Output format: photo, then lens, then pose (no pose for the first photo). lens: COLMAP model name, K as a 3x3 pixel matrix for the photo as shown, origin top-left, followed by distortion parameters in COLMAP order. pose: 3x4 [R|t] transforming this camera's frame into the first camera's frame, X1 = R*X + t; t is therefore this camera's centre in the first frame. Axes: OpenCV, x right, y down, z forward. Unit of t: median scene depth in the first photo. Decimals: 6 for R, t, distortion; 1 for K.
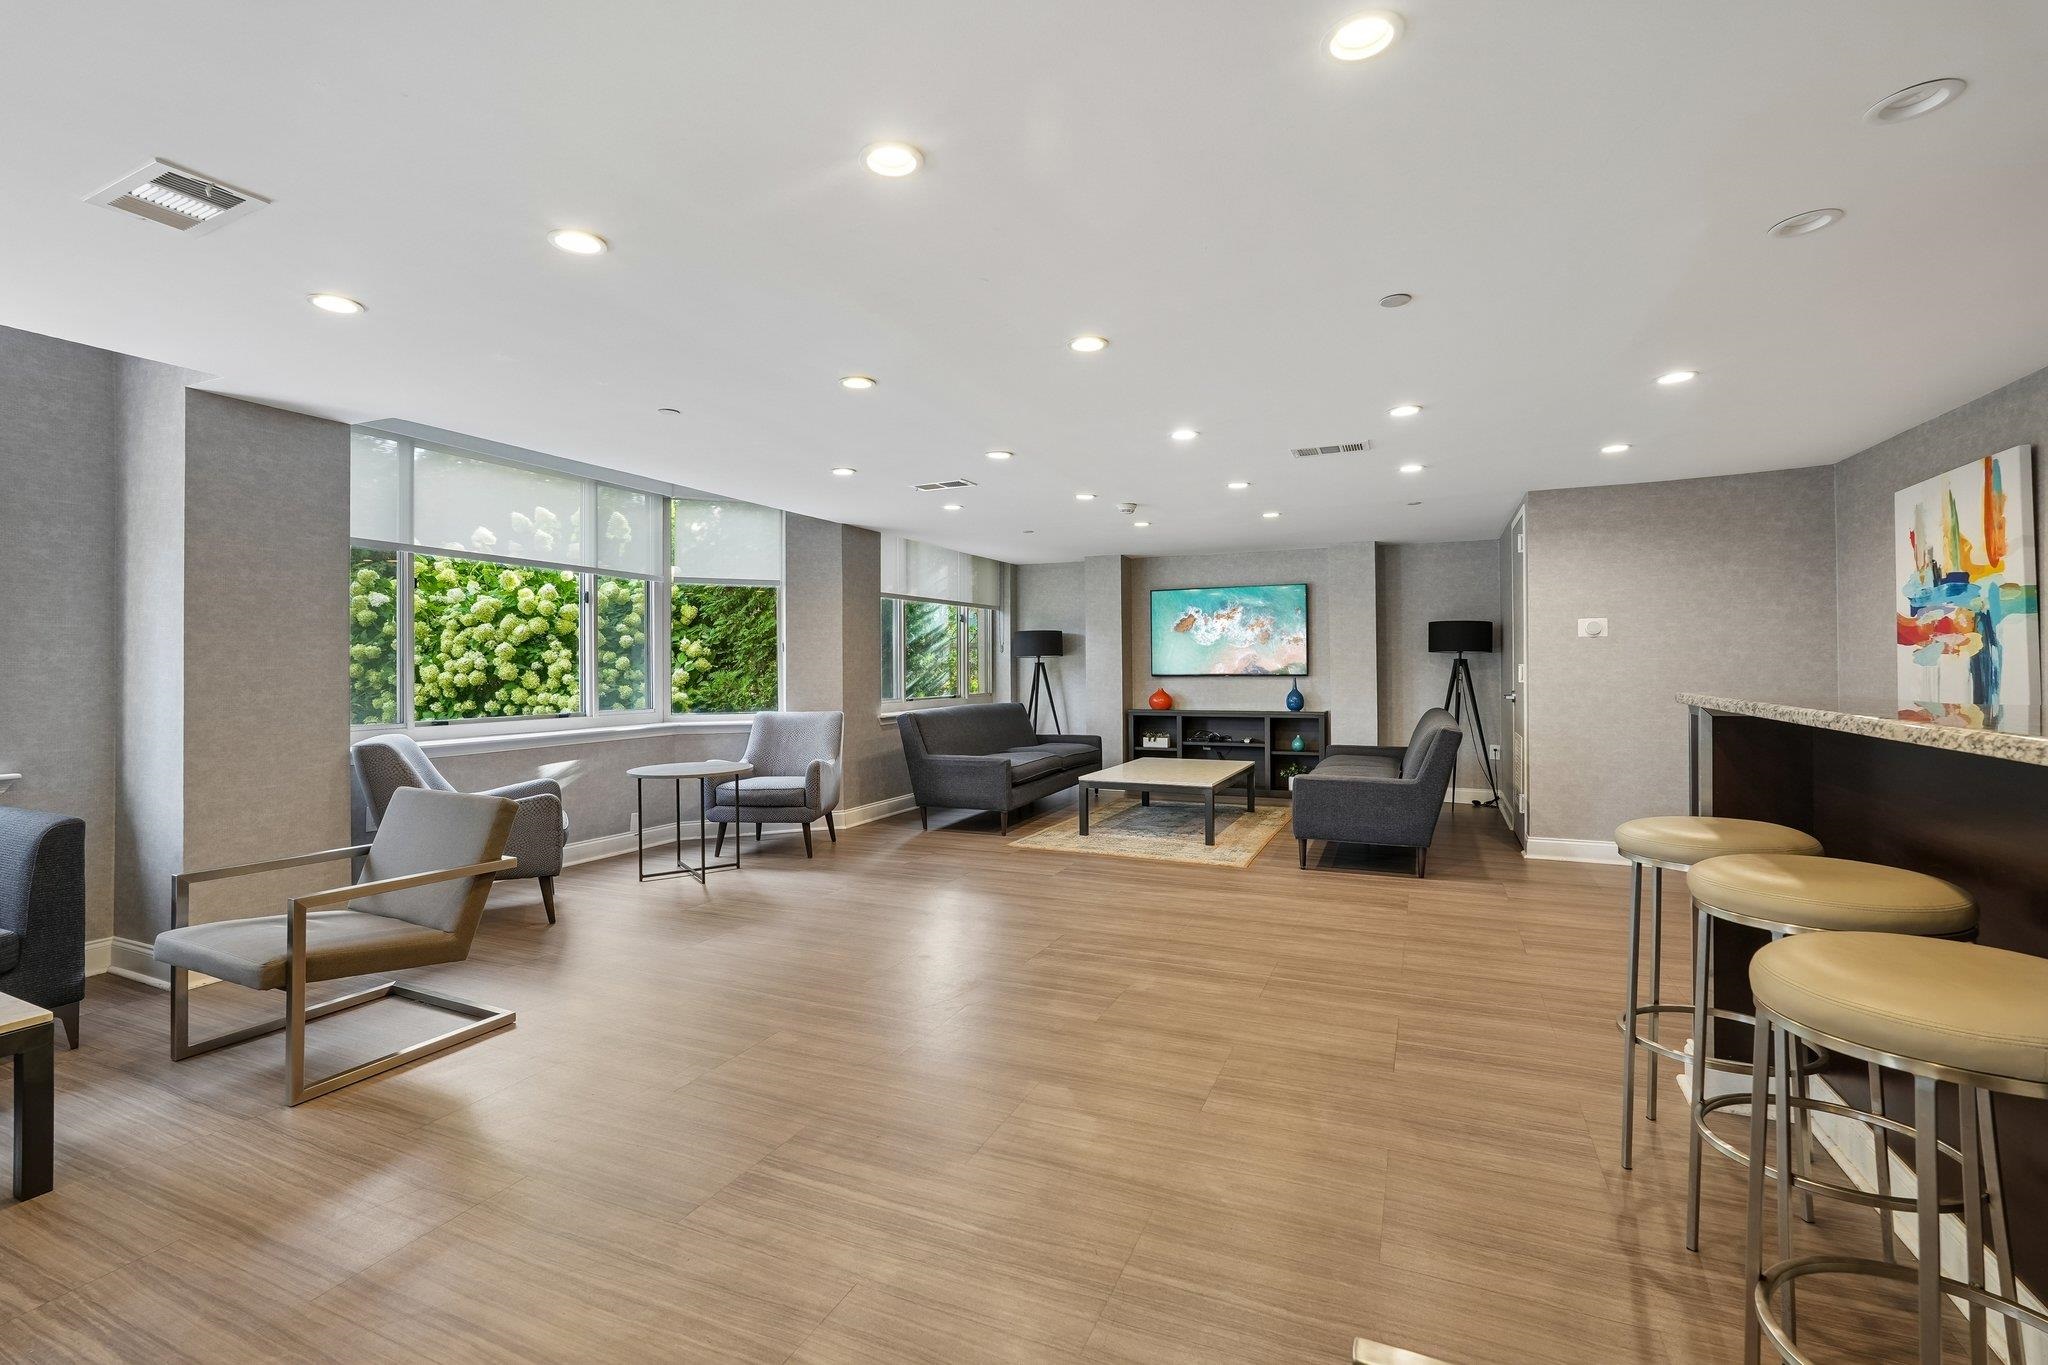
lens RADIAL K [[917.1, 0, 1027.3], [0, 917.1, 659.4], [0, 0, 1]] dist [-0.003116, -0.000108]
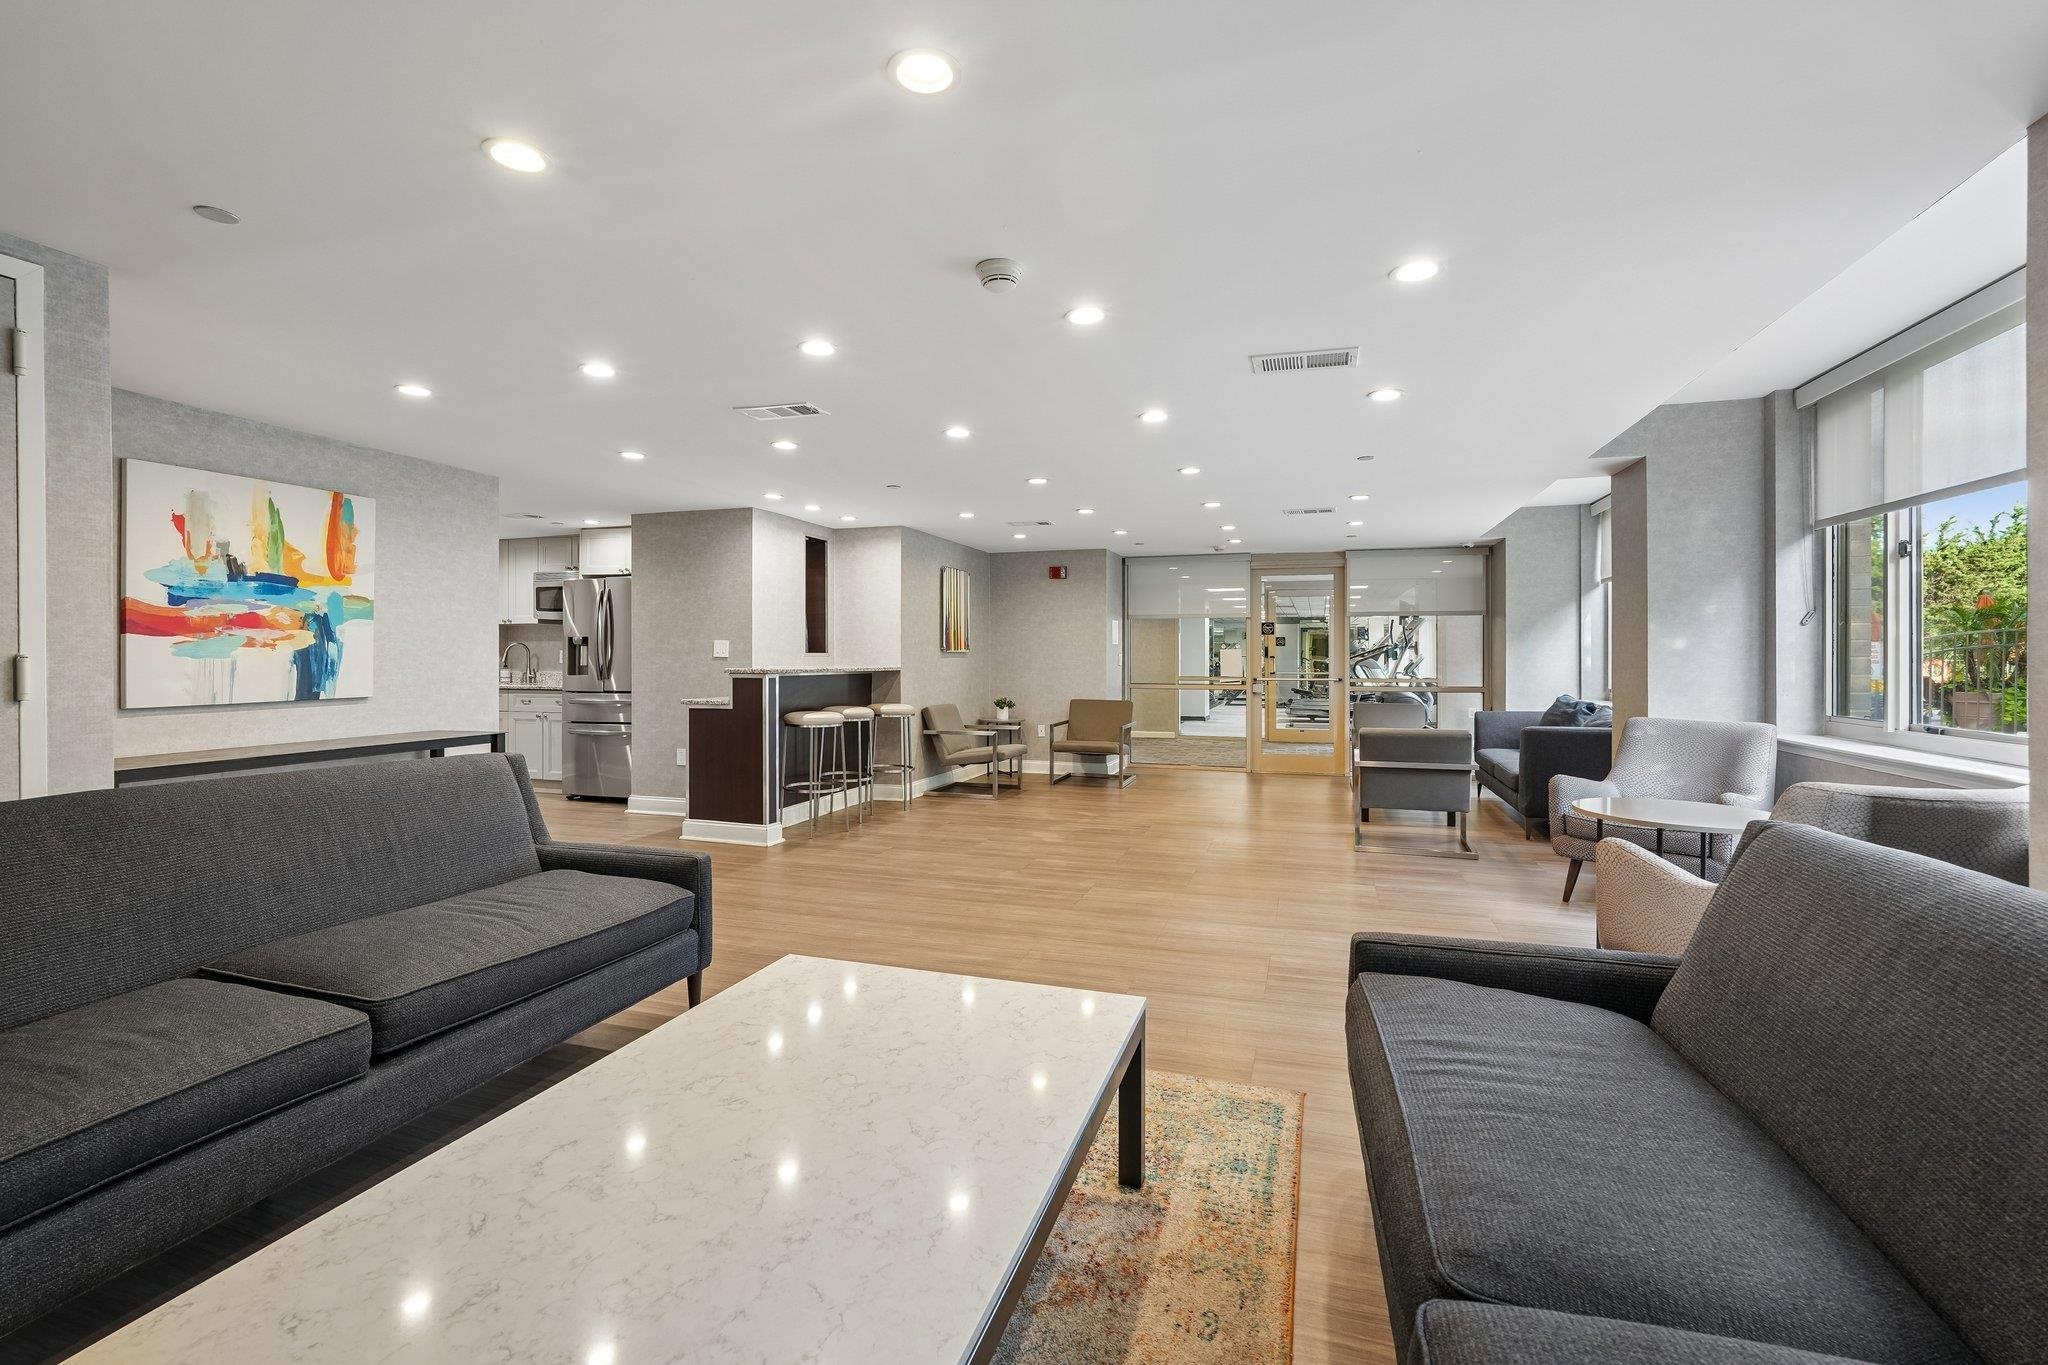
lens RADIAL K [[917.1, 0, 1027.3], [0, 917.1, 659.4], [0, 0, 1]] dist [-0.003116, -0.000108]
pose [[-0.994763, 0.002899, -0.102170, 0.209952], [0.003217, 0.999990, -0.002947, 0.014261], [0.102161, -0.003260, -0.994763, 2.130277]]
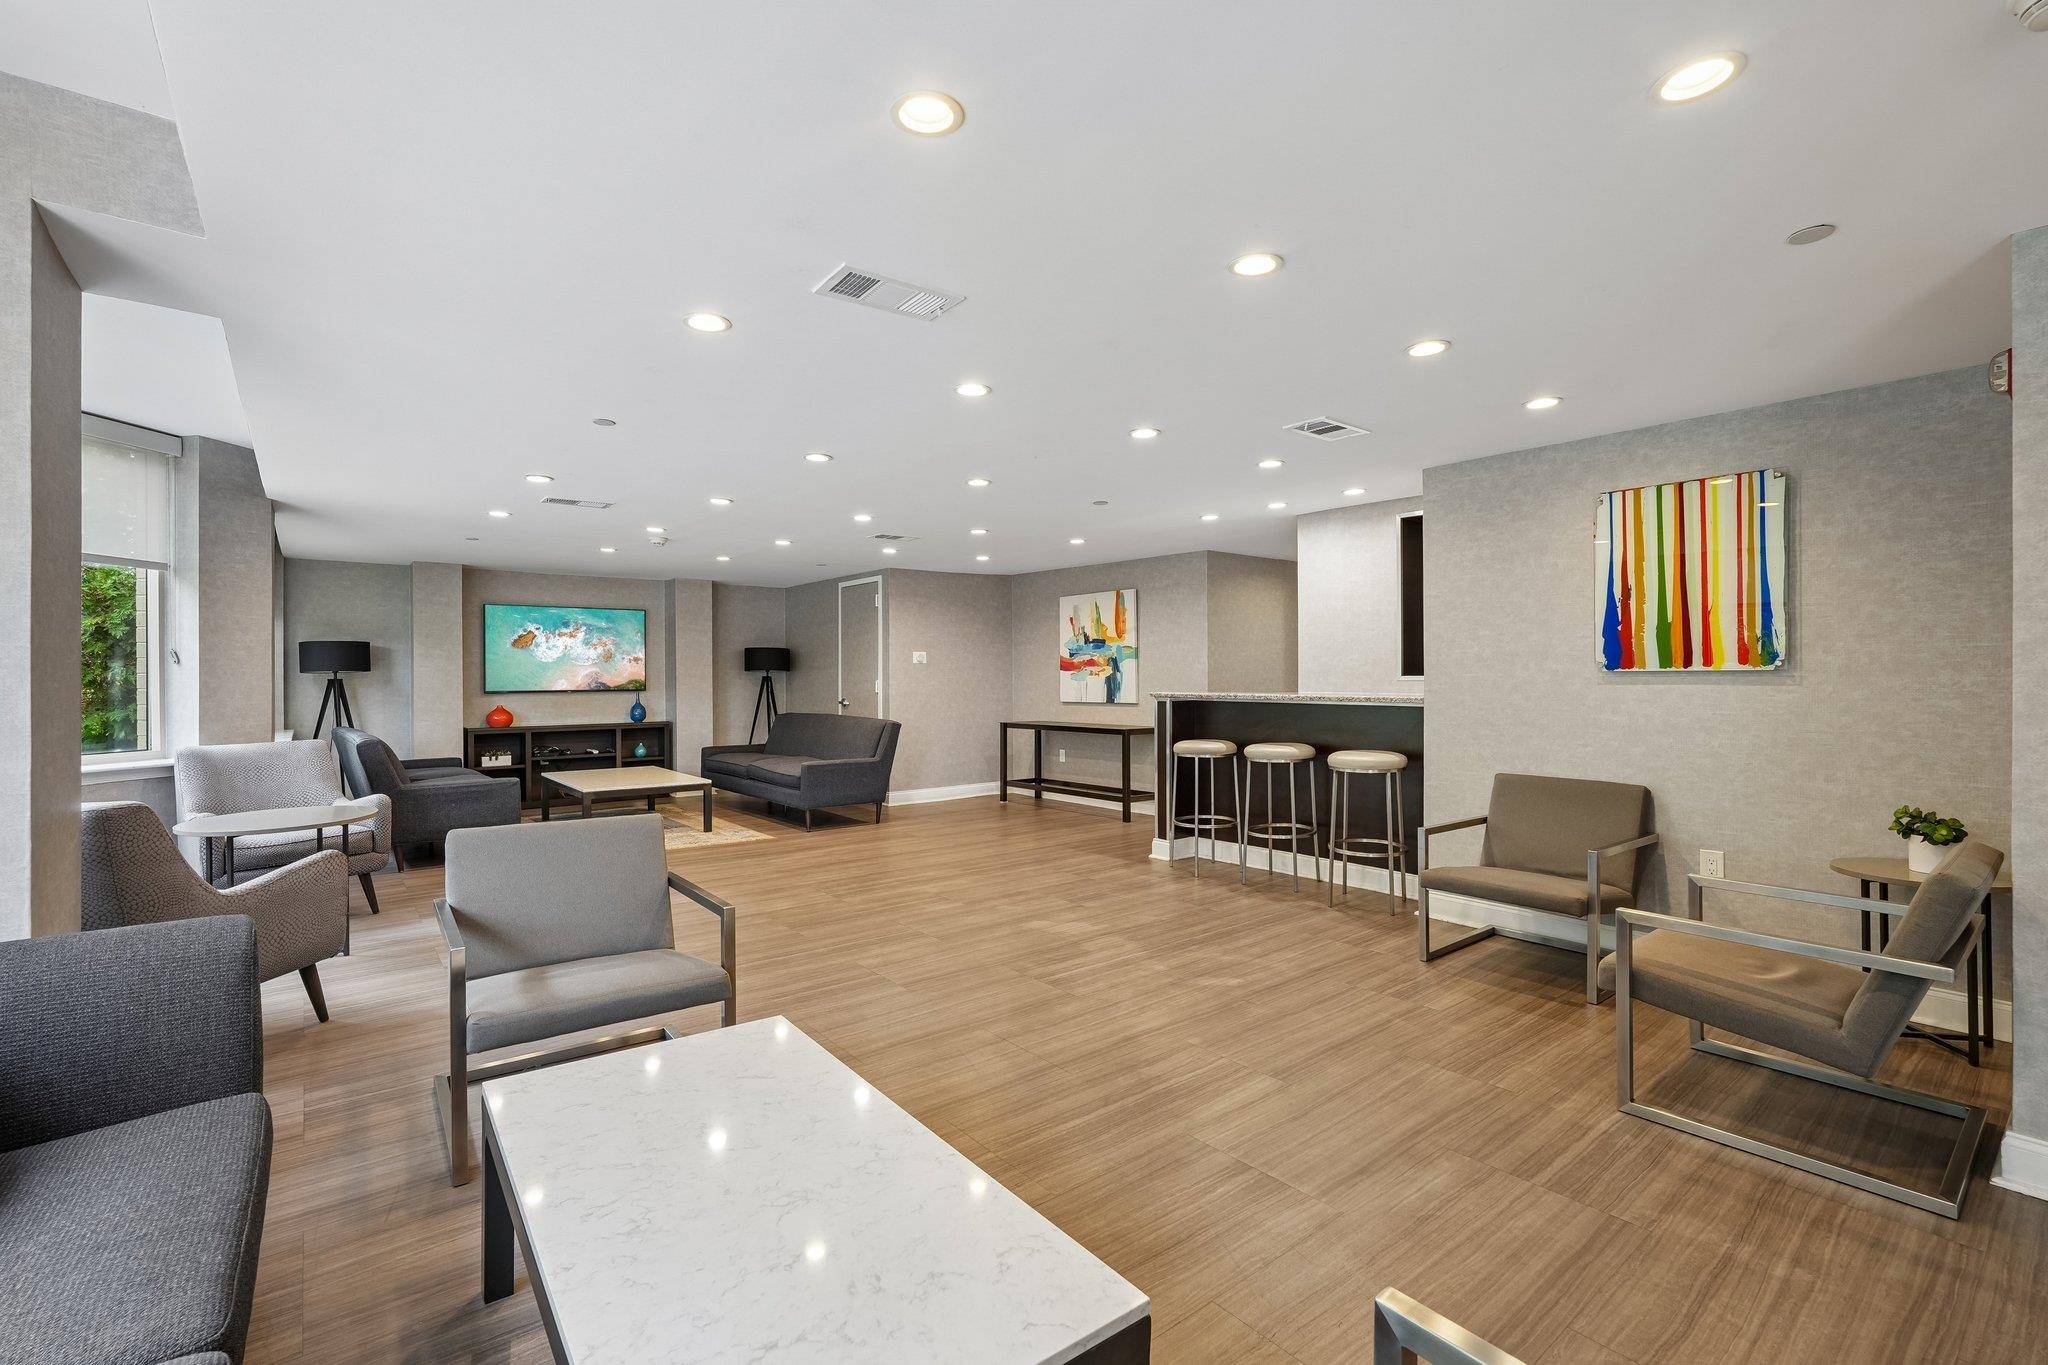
lens RADIAL K [[878.0, 0, 1031.1], [0, 878.0, 674.4], [0, 0, 1]] dist [-0.000481, -0.000042]
pose [[0.464290, 0.005587, 0.885665, -0.924132], [-0.003796, 0.999983, -0.004318, 0.001338], [-0.885675, -0.001357, 0.464304, 0.145286]]
